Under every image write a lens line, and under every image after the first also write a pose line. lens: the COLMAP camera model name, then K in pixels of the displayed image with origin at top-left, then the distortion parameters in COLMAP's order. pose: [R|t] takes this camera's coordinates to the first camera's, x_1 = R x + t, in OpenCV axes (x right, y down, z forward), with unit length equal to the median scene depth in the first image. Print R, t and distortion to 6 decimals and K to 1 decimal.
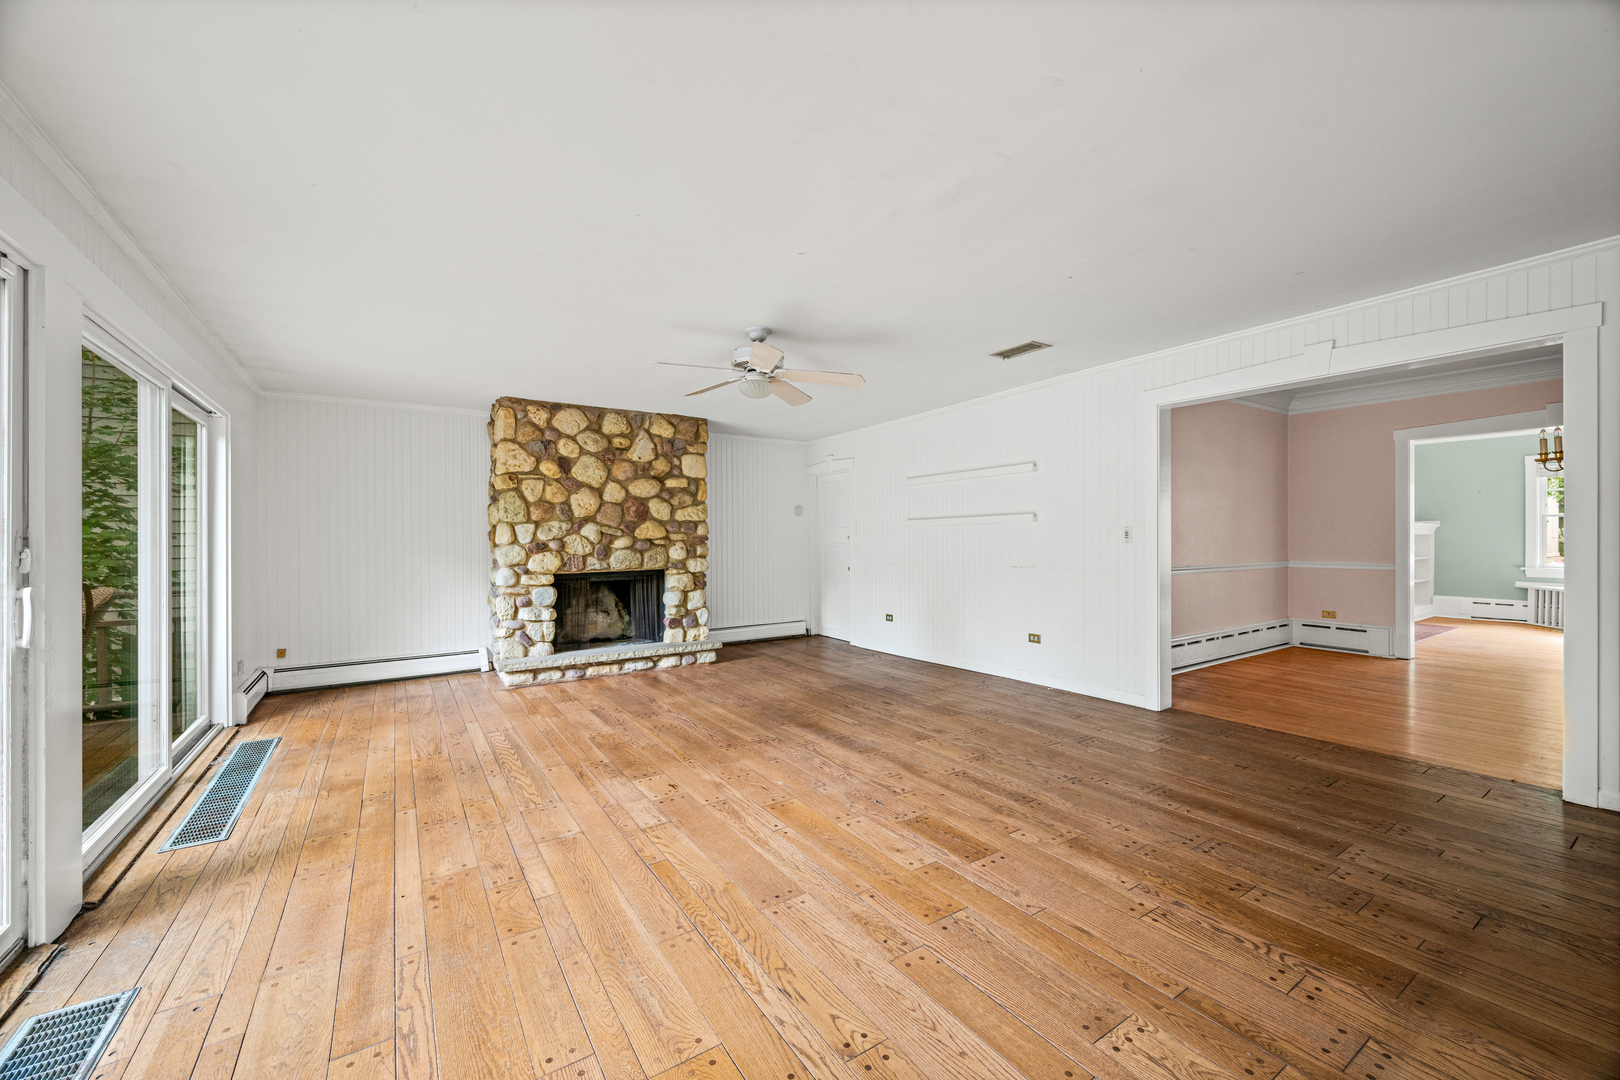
lens RADIAL K [[639.1, 0, 822.1], [0, 639.1, 535.8], [0, 0, 1]] dist [-0.000588, 0.000574]
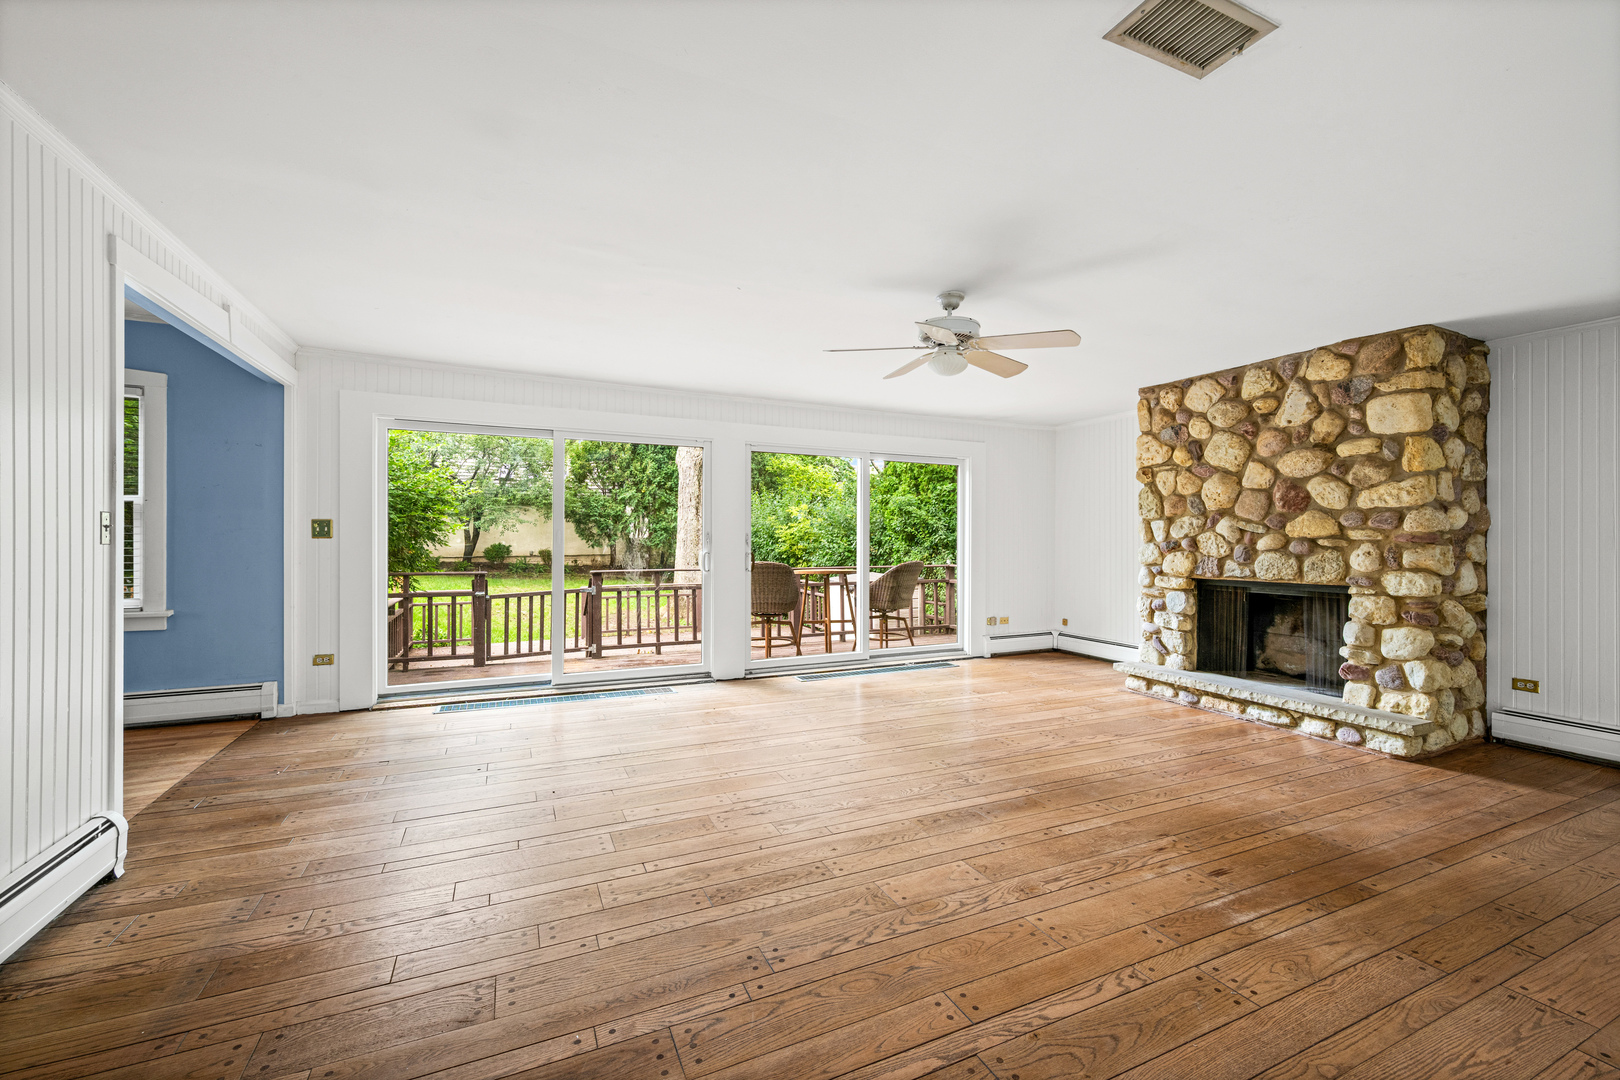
lens RADIAL K [[672.8, 0, 815.5], [0, 672.8, 526.9], [0, 0, 1]] dist [0.000049, 0.000778]
pose [[-0.161670, -0.008846, -0.986805, 0.576728], [0.001027, 0.999958, -0.009132, -0.000860], [0.986844, -0.002490, -0.161654, 0.672556]]
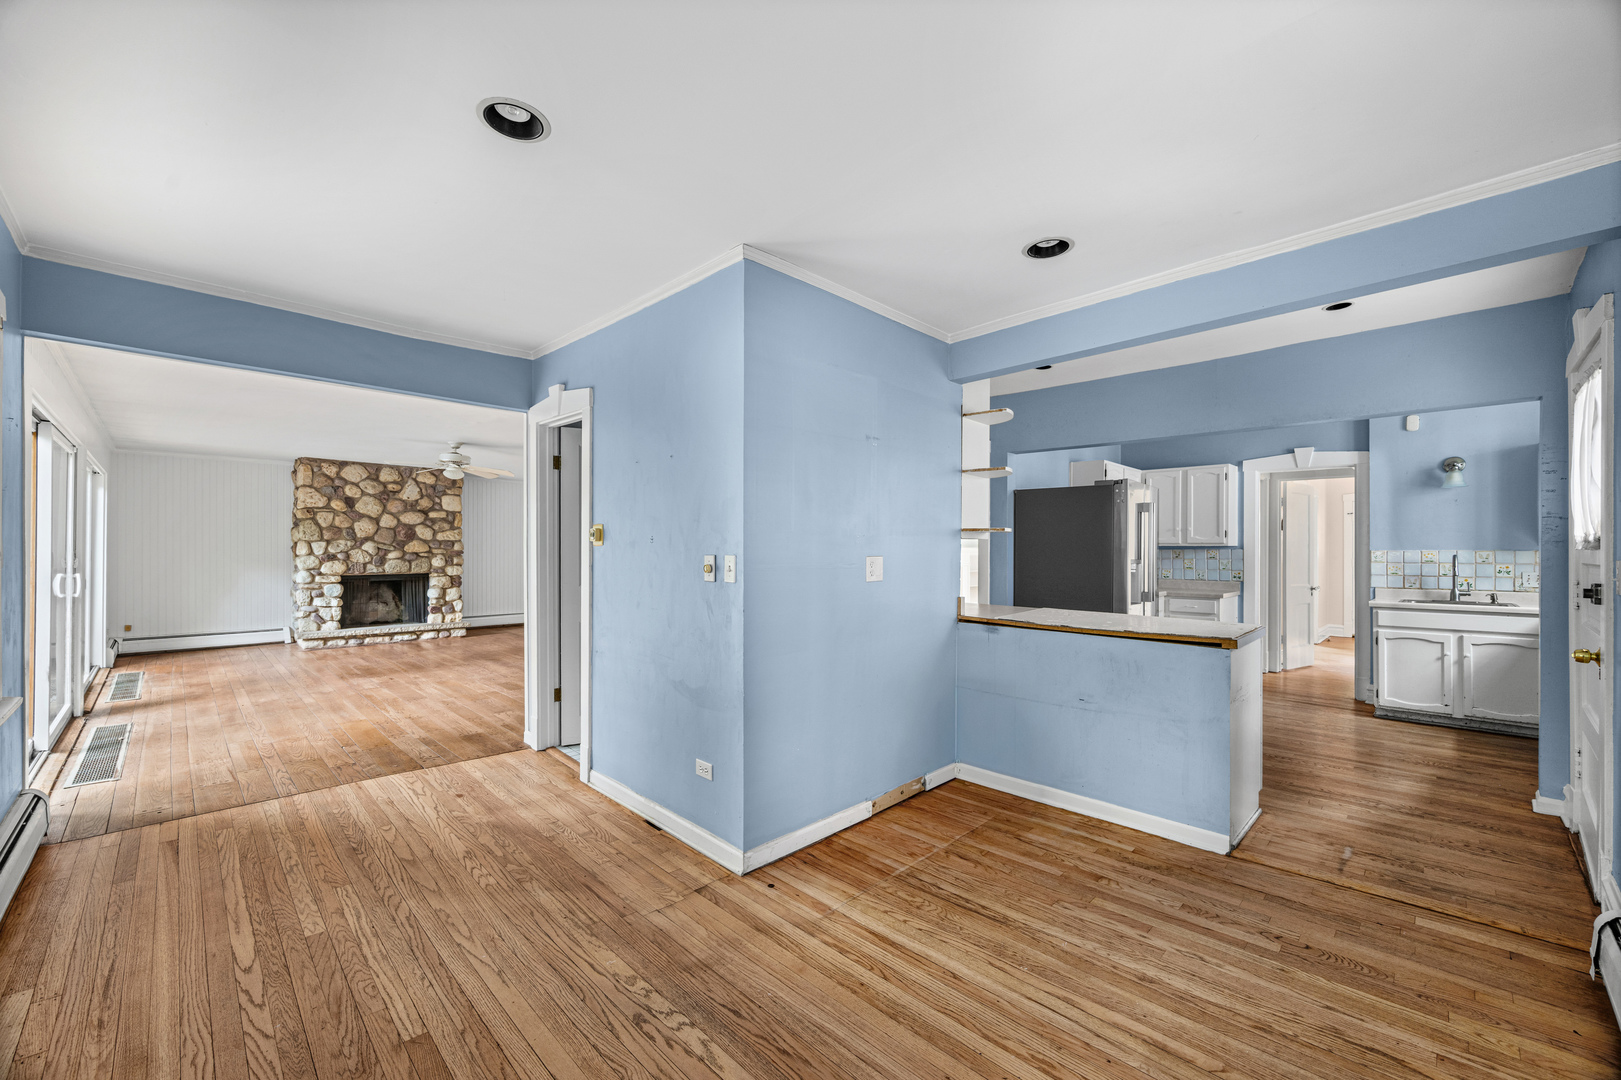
lens RADIAL K [[639.5, 0, 814.0], [0, 639.5, 548.9], [0, 0, 1]] dist [-0.000588, 0.000574]
pose [[0.979809, 0.008294, 0.199761, 0.376022], [-0.007817, 0.999964, -0.003176, -0.006504], [-0.199781, 0.001551, 0.979839, -0.706018]]
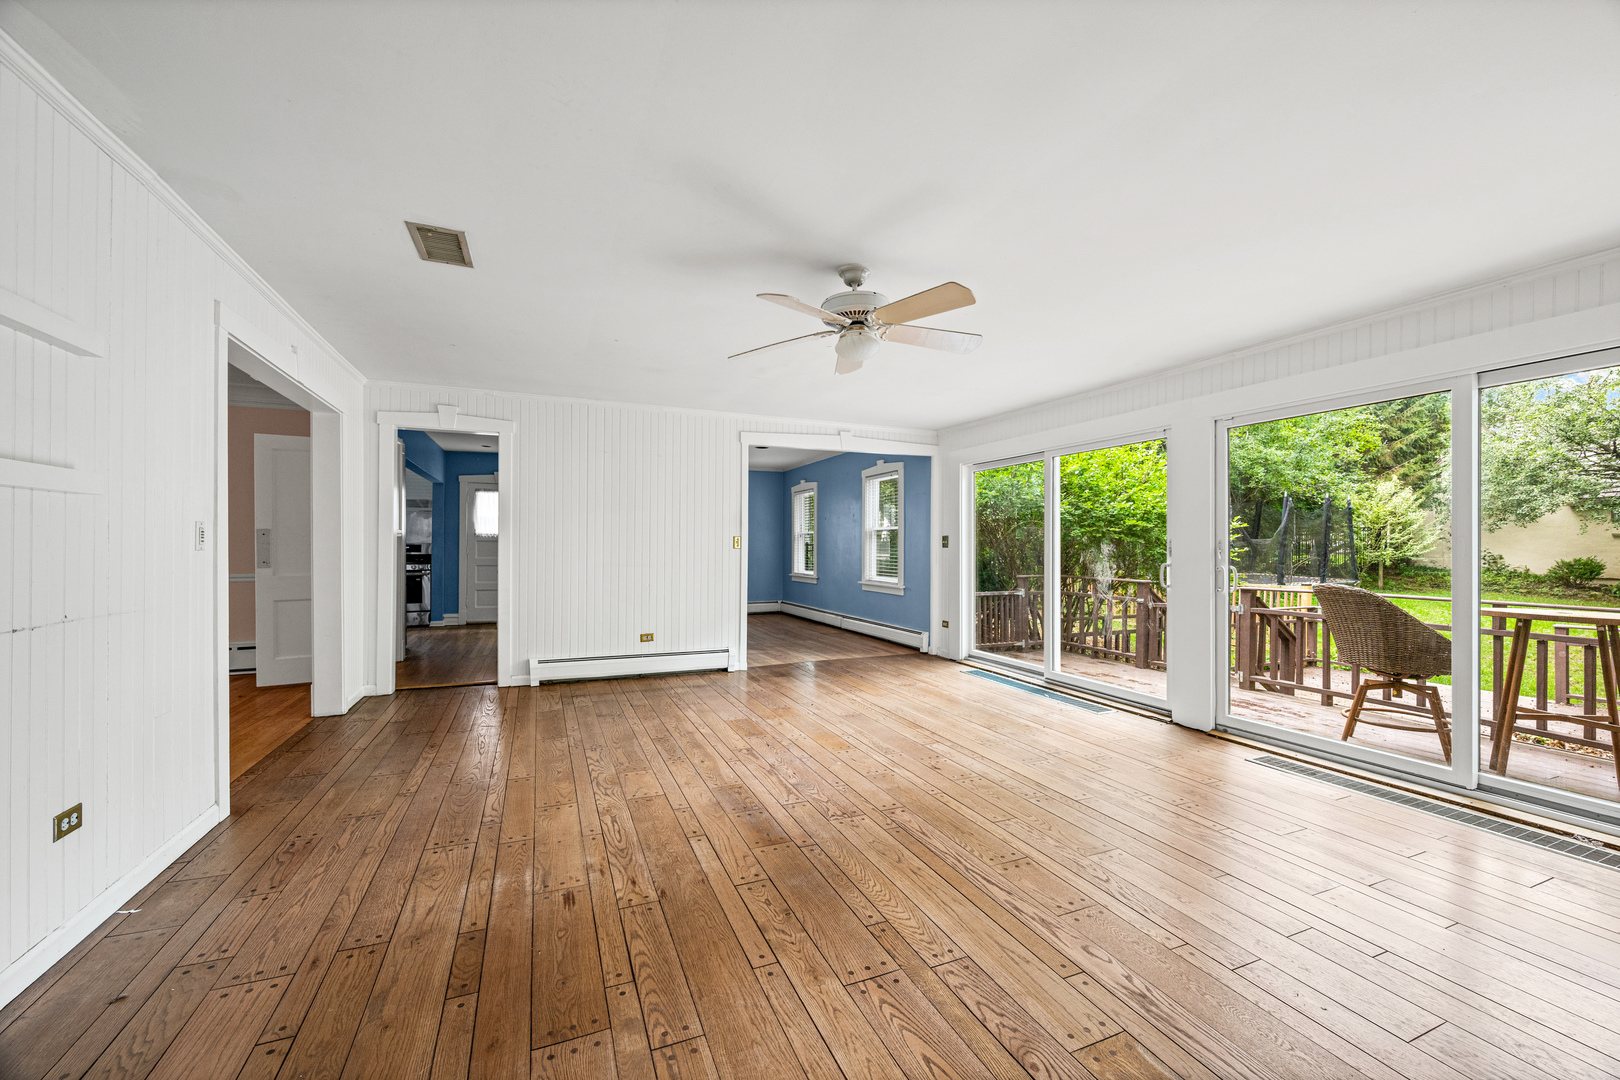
lens RADIAL K [[639.1, 0, 812.0], [0, 639.1, 547.2], [0, 0, 1]] dist [-0.000588, 0.000574]
pose [[-0.981038, 0.003460, 0.193783, -0.138047], [0.002442, 0.999982, -0.005495, 0.010010], [-0.193798, -0.004918, -0.981029, 1.226589]]
